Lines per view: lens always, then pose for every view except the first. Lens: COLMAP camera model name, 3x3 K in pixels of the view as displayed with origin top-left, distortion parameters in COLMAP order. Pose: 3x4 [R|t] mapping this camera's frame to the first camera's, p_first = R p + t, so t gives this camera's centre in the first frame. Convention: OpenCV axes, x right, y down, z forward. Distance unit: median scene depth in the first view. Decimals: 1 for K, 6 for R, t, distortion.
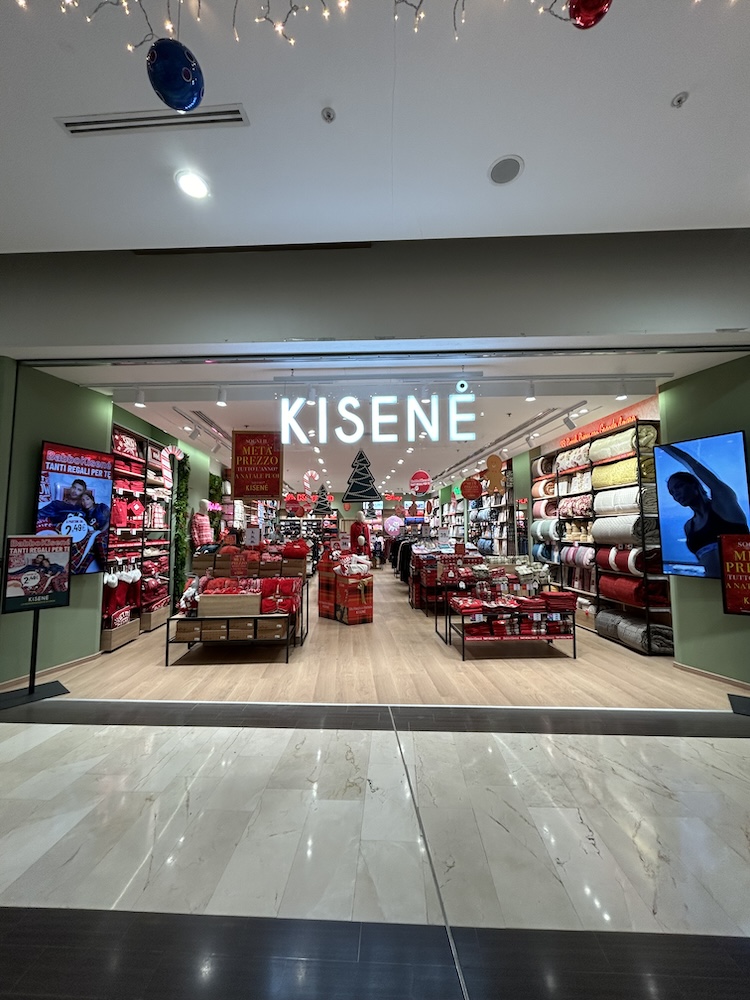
lens RADIAL K [[405.8, 0, 375.5], [0, 405.8, 495.6], [0, 0, 1]] dist [-0.001360, -0.000052]
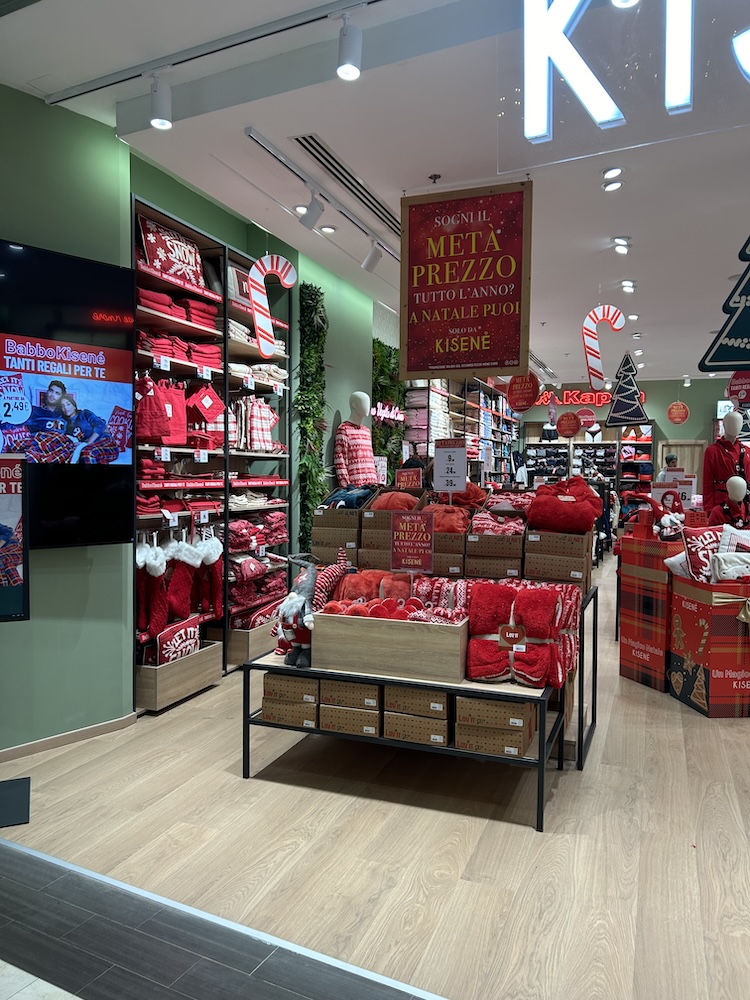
lens RADIAL K [[741.6, 0, 371.7], [0, 741.6, 504.1], [0, 0, 1]] dist [0.074035, -0.084844]
pose [[0.905890, 0.030536, -0.422411, -0.066946], [0.024371, 0.991986, 0.123976, 0.042352], [0.422811, -0.122603, 0.897886, 0.312557]]
